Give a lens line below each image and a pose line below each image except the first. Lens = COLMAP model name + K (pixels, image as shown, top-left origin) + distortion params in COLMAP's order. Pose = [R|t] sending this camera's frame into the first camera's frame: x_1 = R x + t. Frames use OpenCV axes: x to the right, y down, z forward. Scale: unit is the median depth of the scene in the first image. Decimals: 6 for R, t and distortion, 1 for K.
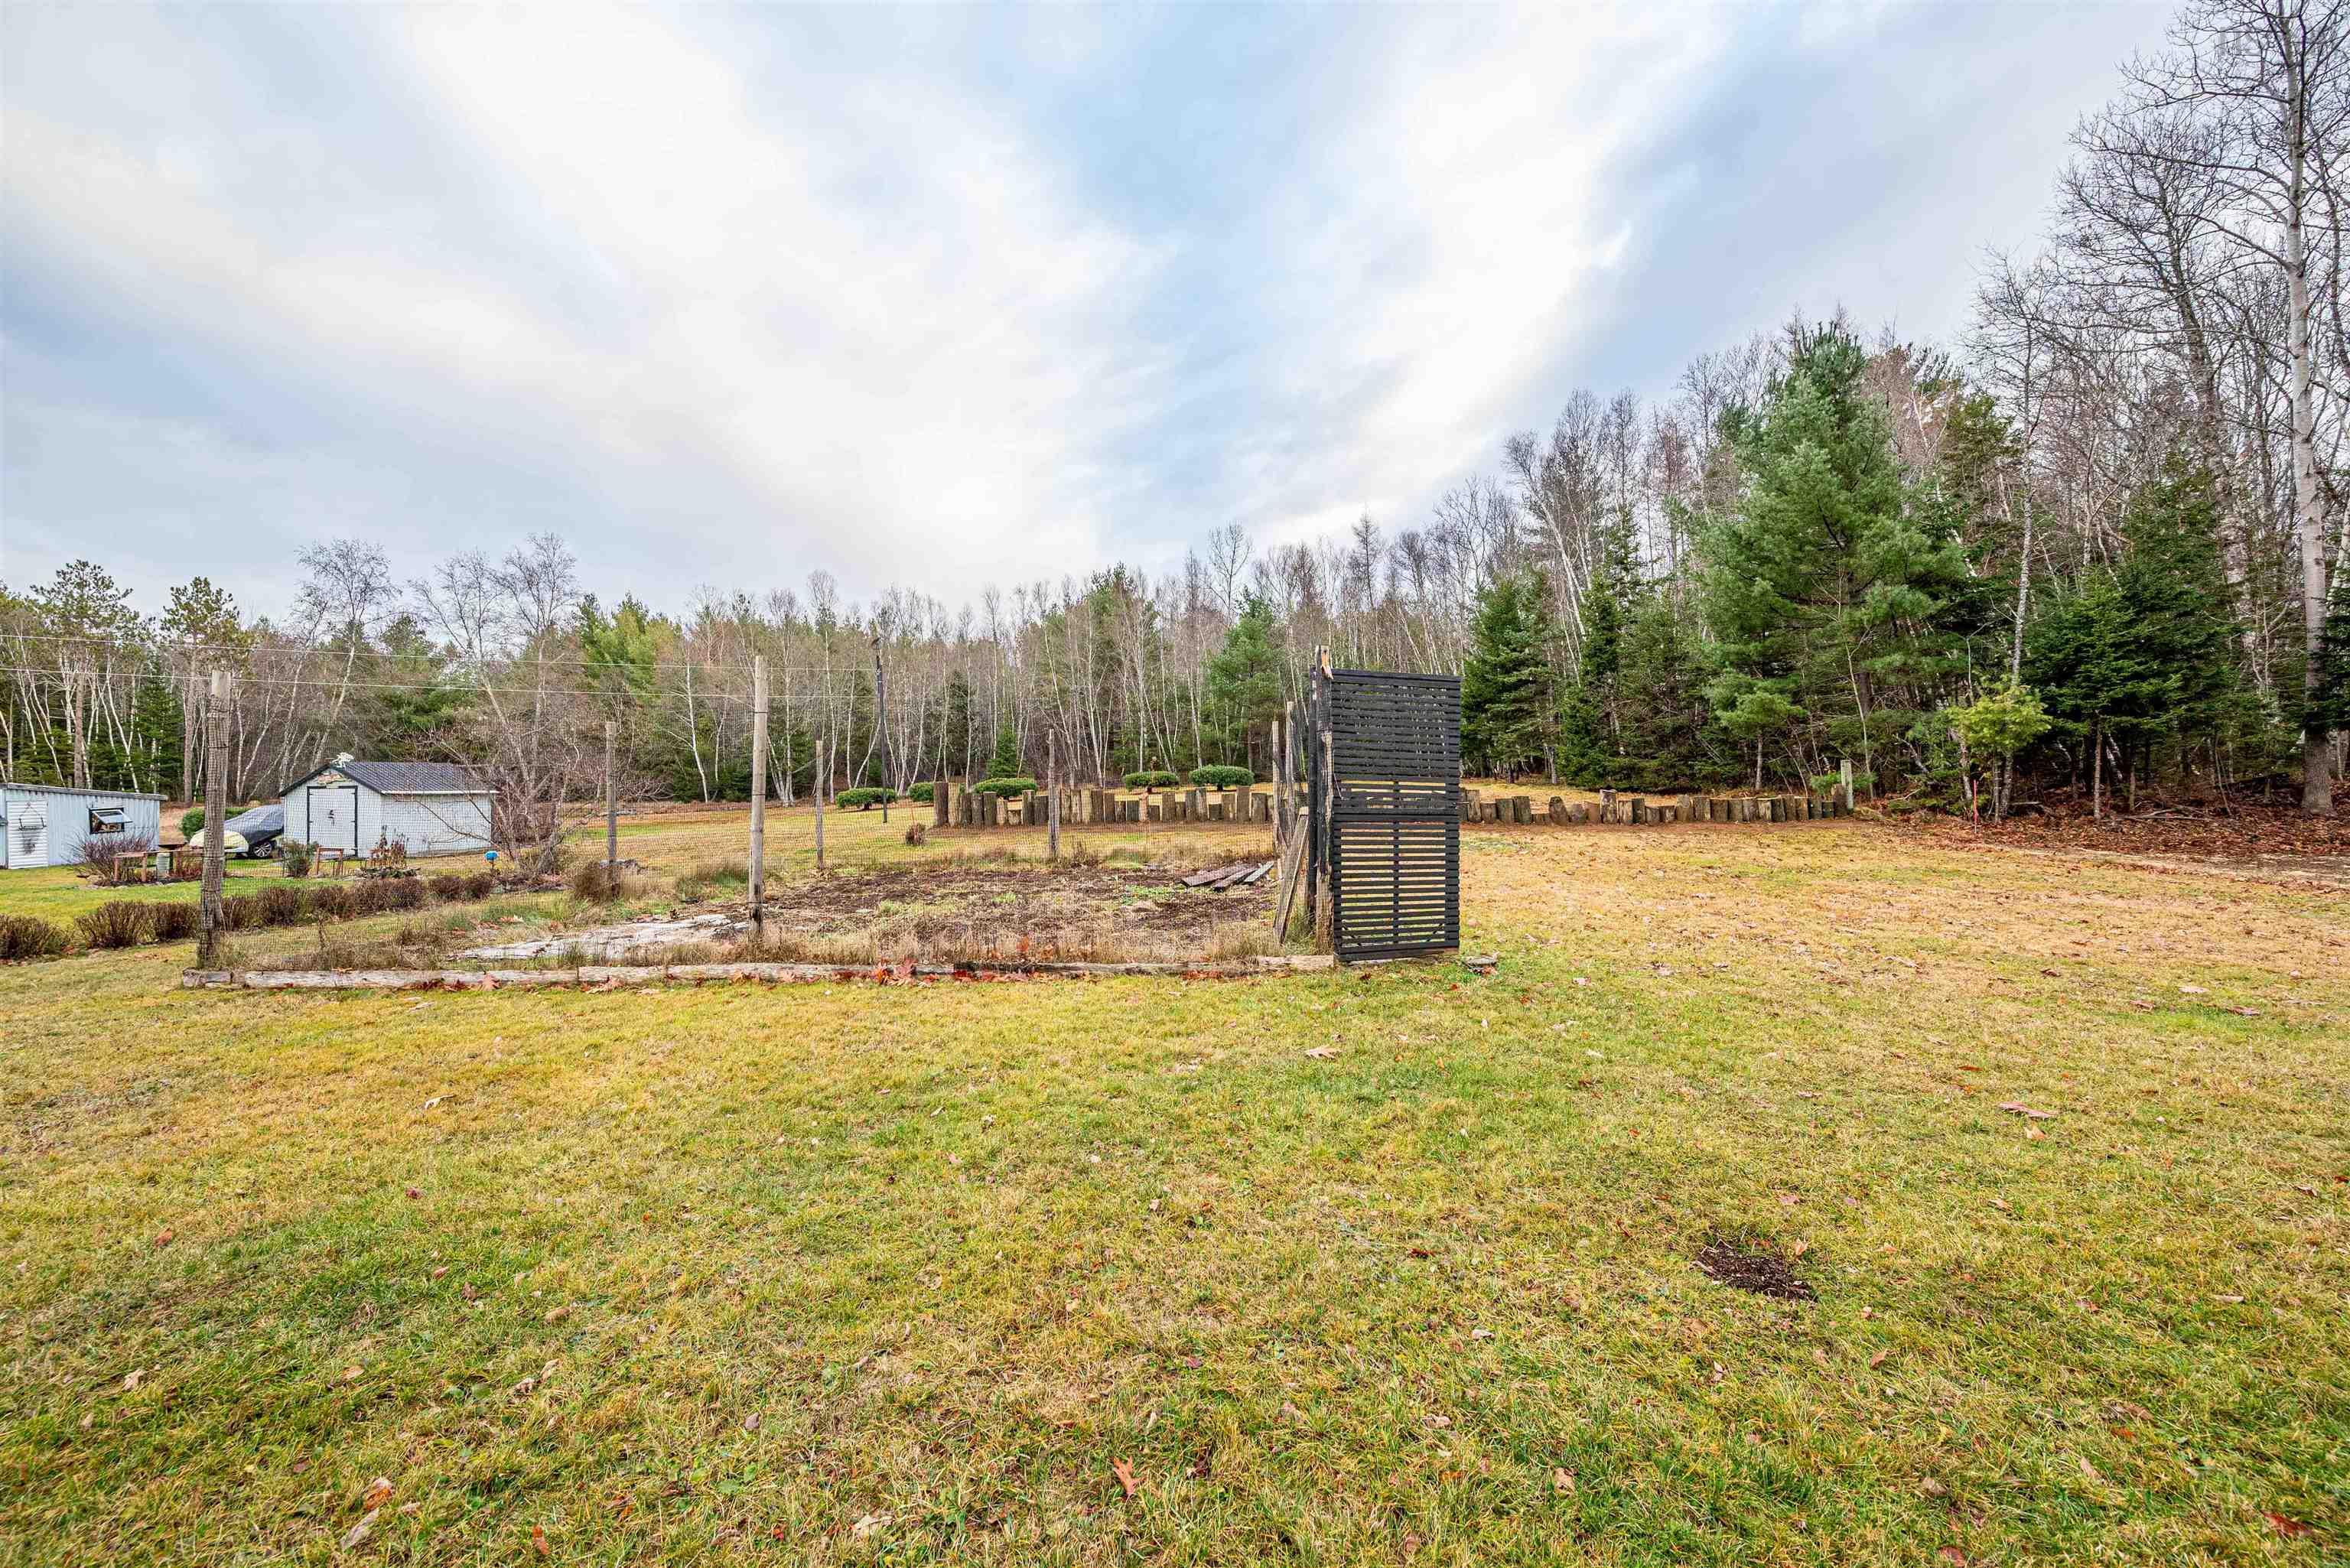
lens RADIAL K [[920.1, 0, 1164.6], [0, 920.1, 765.3], [0, 0, 1]] dist [-0.007173, 0.000854]
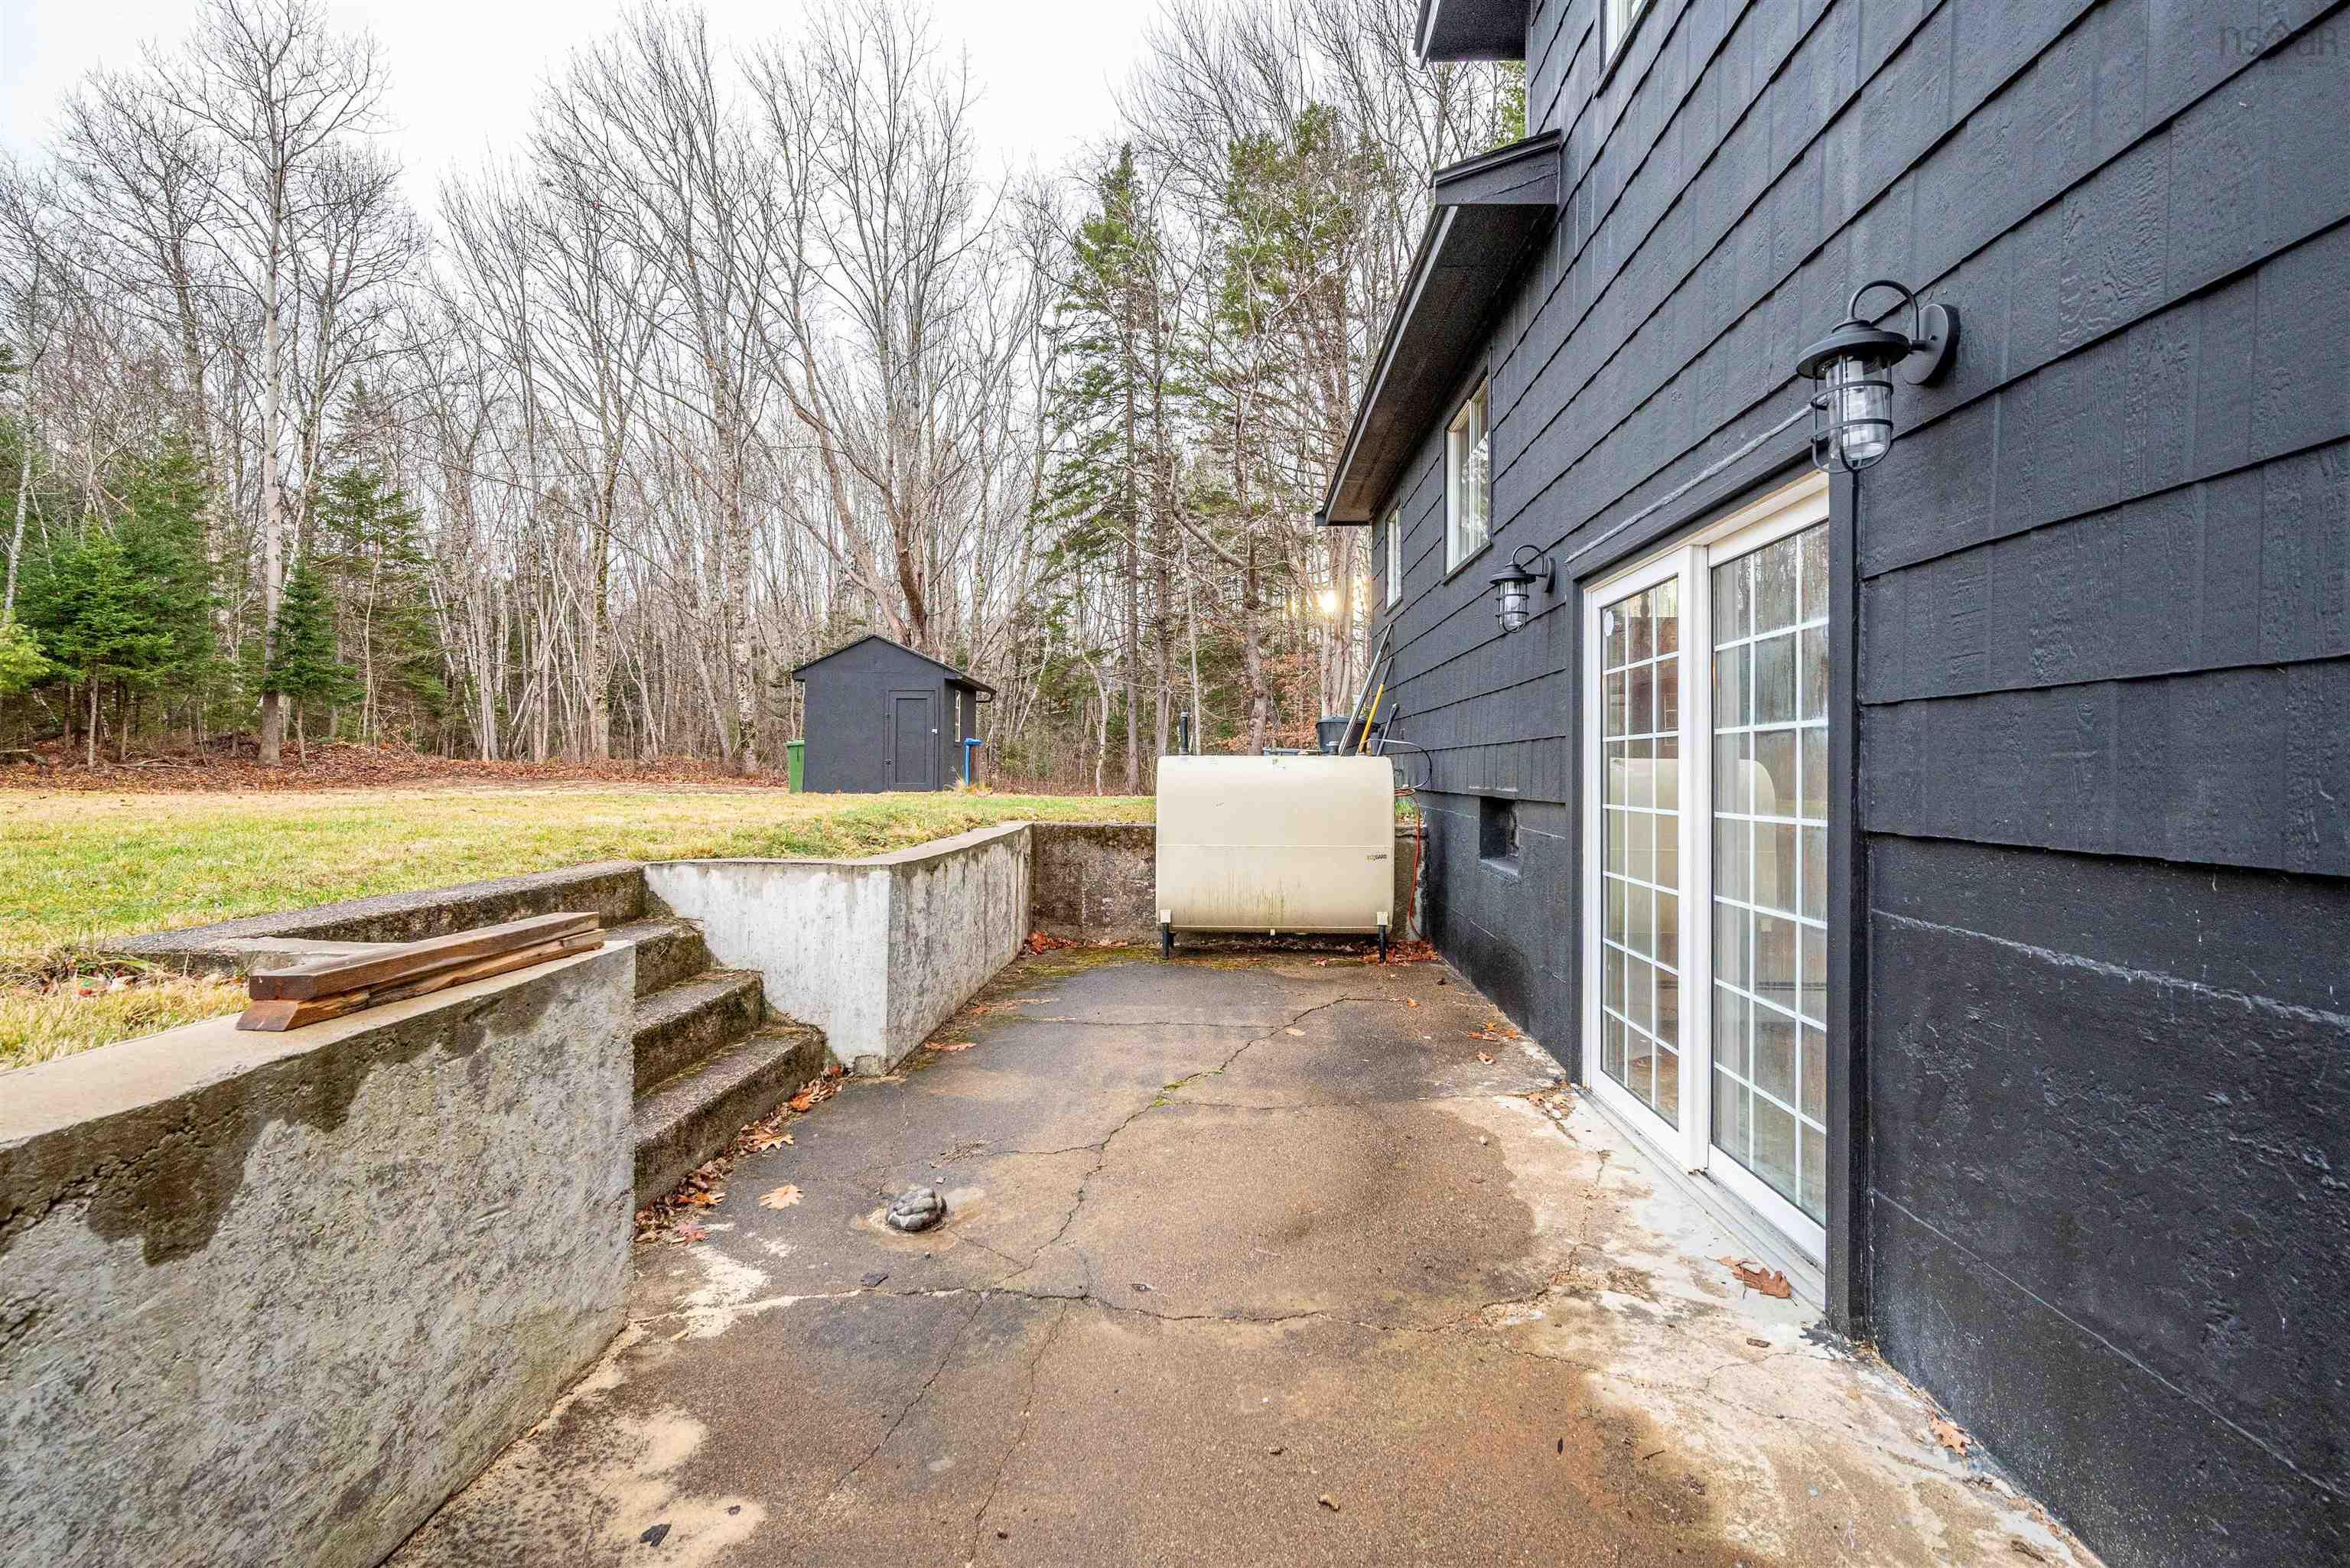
lens RADIAL K [[1112.2, 0, 1188.5], [0, 1112.2, 747.1], [0, 0, 1]] dist [-0.001670, 0.002967]
pose [[-0.028360, 0.031136, 0.999113, -0.177501], [-0.009890, 0.999457, -0.031427, 0.047100], [-0.999549, -0.010773, -0.028036, -0.128218]]
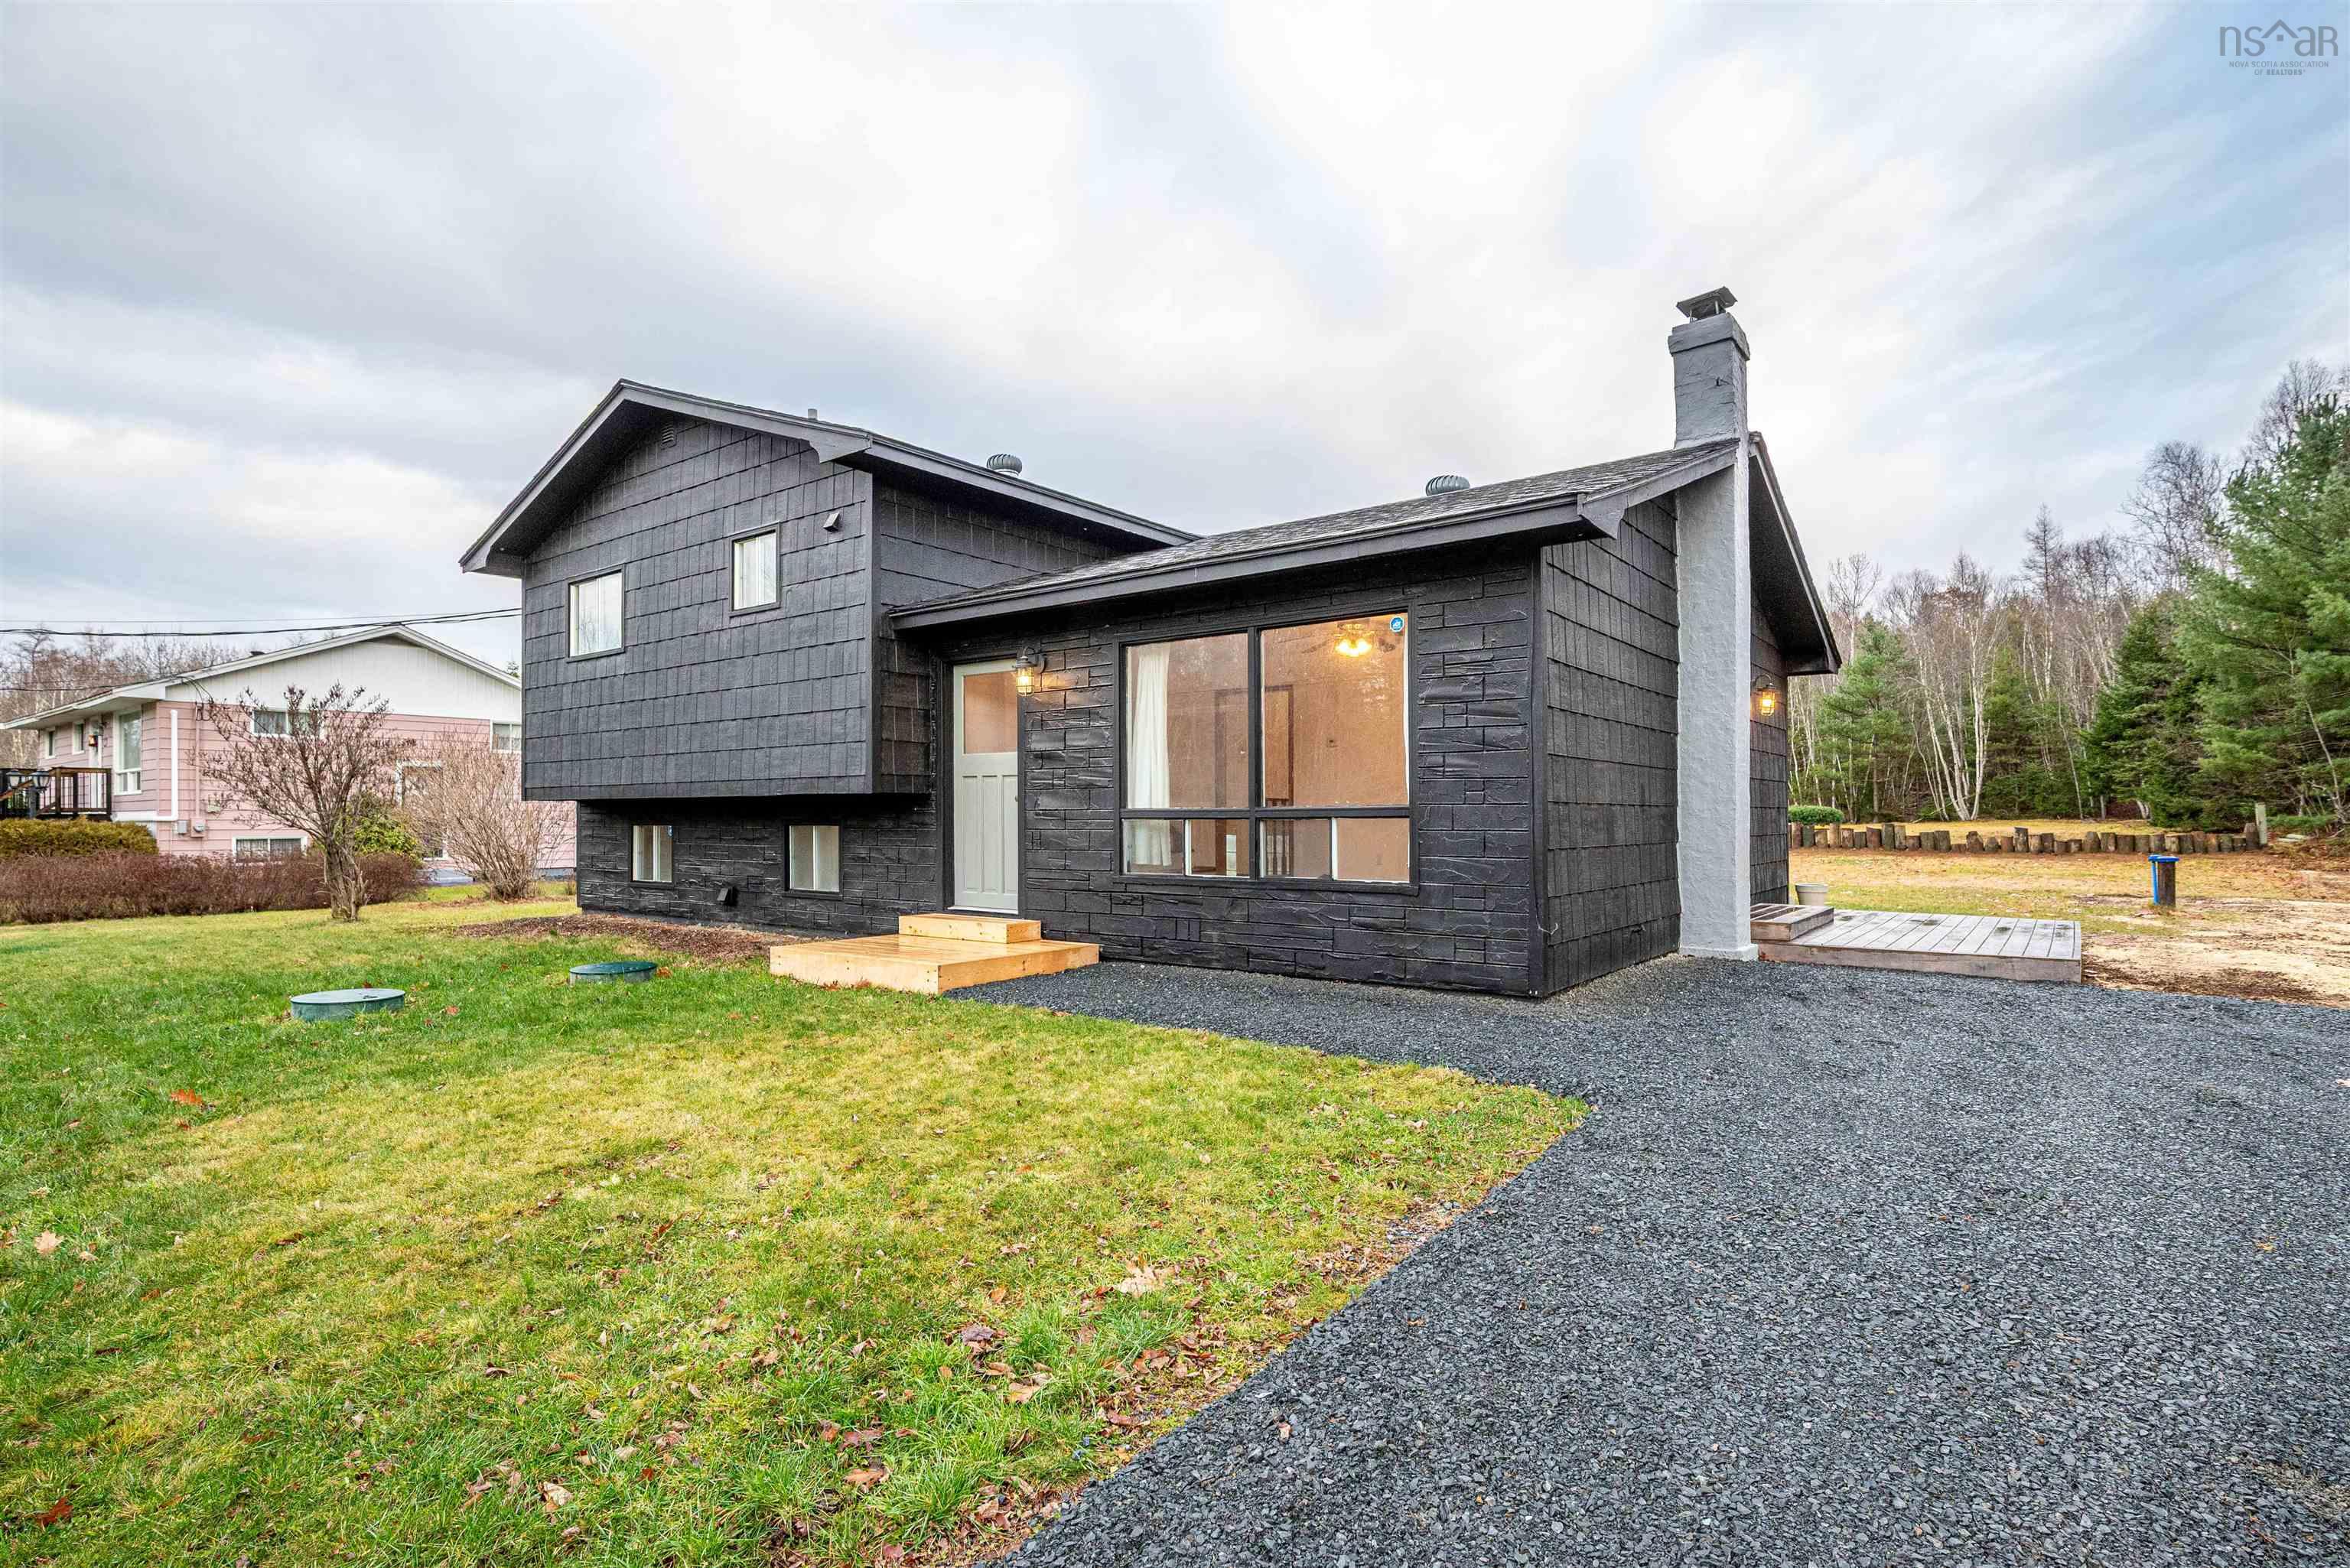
lens RADIAL K [[1118.9, 0, 1217.2], [0, 1118.9, 807.5], [0, 0, 1]] dist [-0.000133, -0.000426]
pose [[0.837648, 0.002465, -0.546205, 0.362452], [0.000268, 0.999988, 0.004925, -0.006035], [0.546210, -0.004272, 0.837637, -0.811445]]
